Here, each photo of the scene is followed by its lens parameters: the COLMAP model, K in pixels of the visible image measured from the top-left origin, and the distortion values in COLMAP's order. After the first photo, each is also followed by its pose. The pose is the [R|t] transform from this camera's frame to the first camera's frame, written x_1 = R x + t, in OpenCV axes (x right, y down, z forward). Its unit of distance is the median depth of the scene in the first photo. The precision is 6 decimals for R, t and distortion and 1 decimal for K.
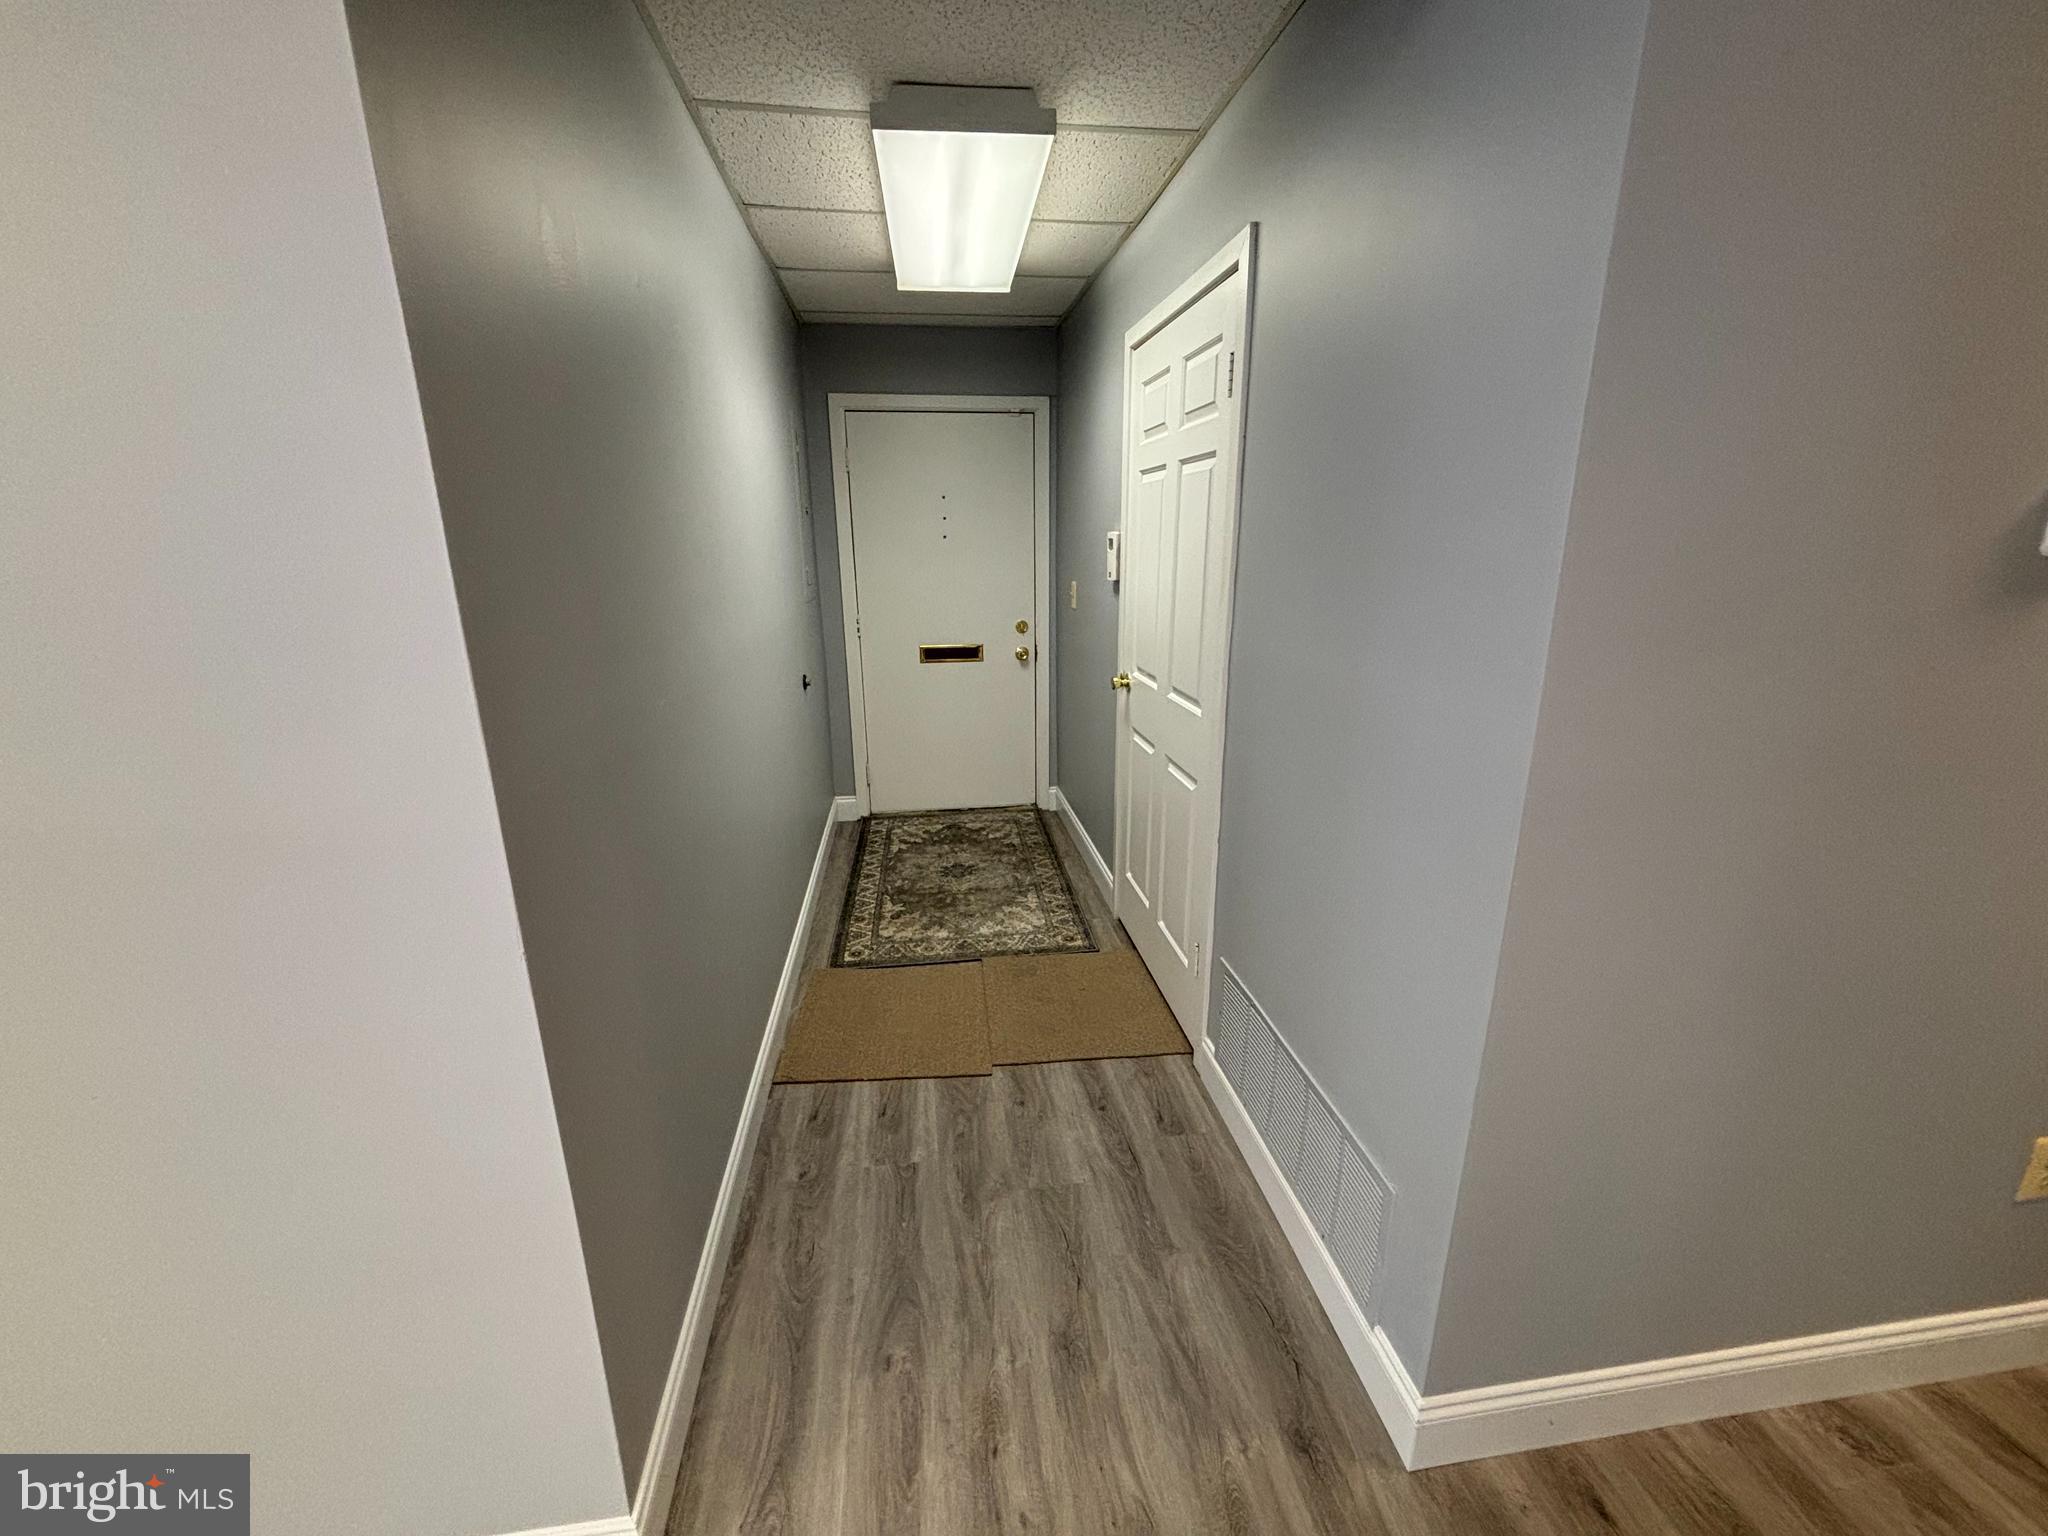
lens RADIAL K [[821.5, 0, 1025.1], [0, 821.5, 770.7], [0, 0, 1]] dist [0.001458, -0.000675]
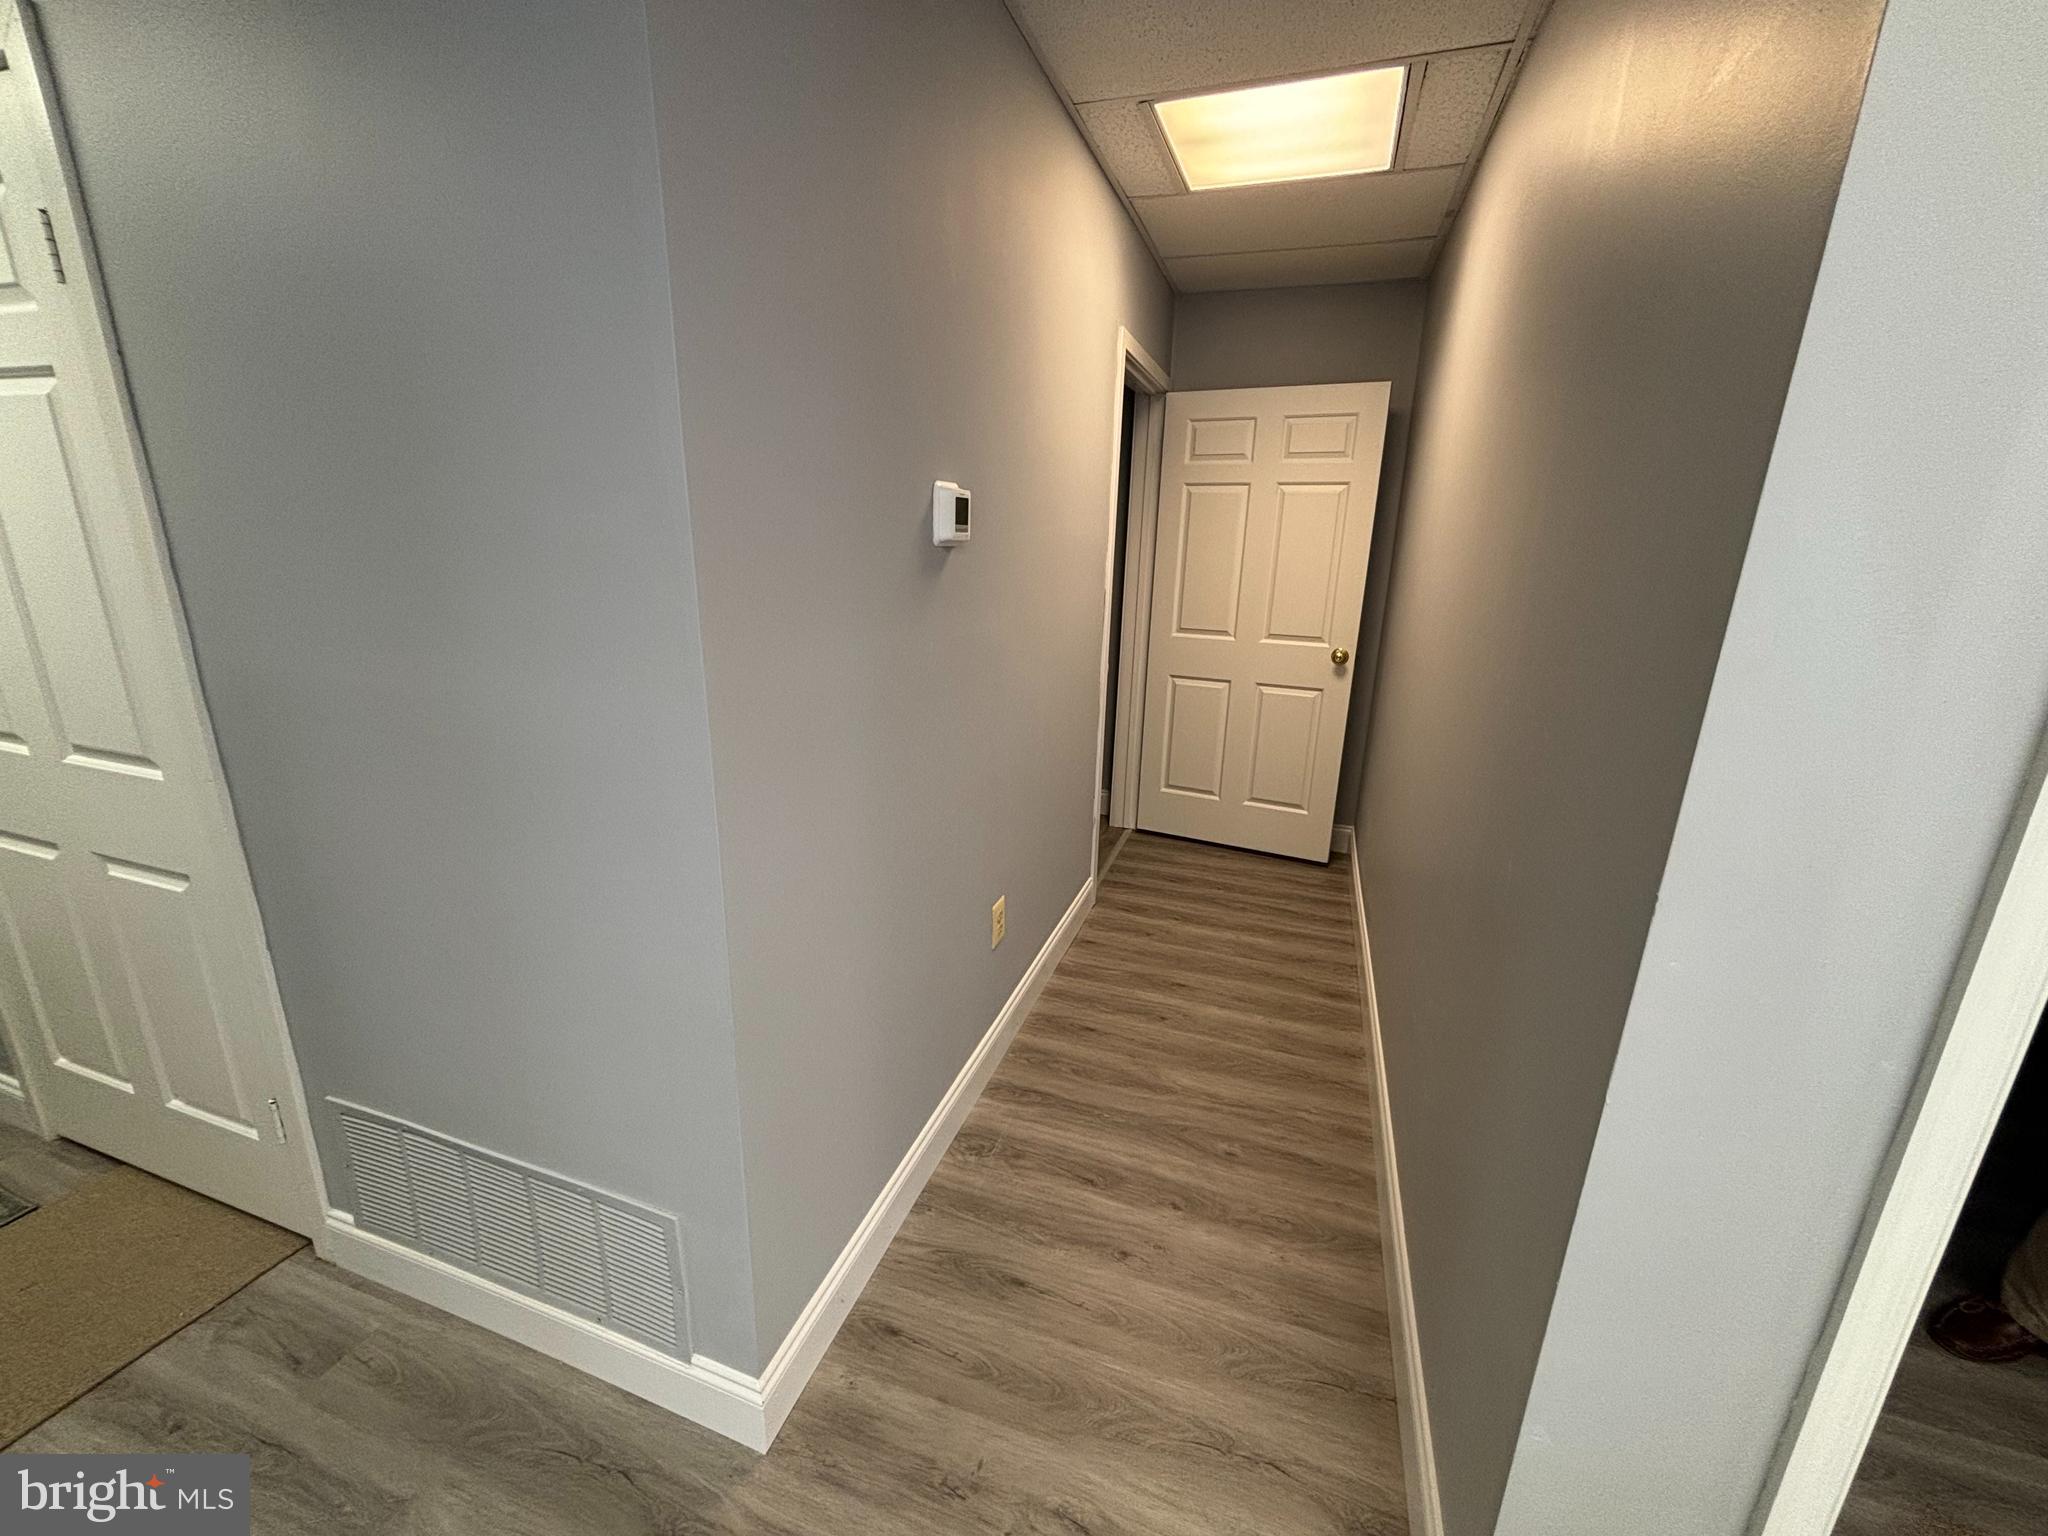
lens RADIAL K [[821.5, 0, 1024.8], [0, 821.5, 771.1], [0, 0, 1]] dist [0.001458, -0.000675]
pose [[0.447671, -0.227031, 0.864897, -0.048085], [0.216865, 0.965921, 0.141300, -0.018677], [-0.867502, 0.124310, 0.481650, 0.093632]]
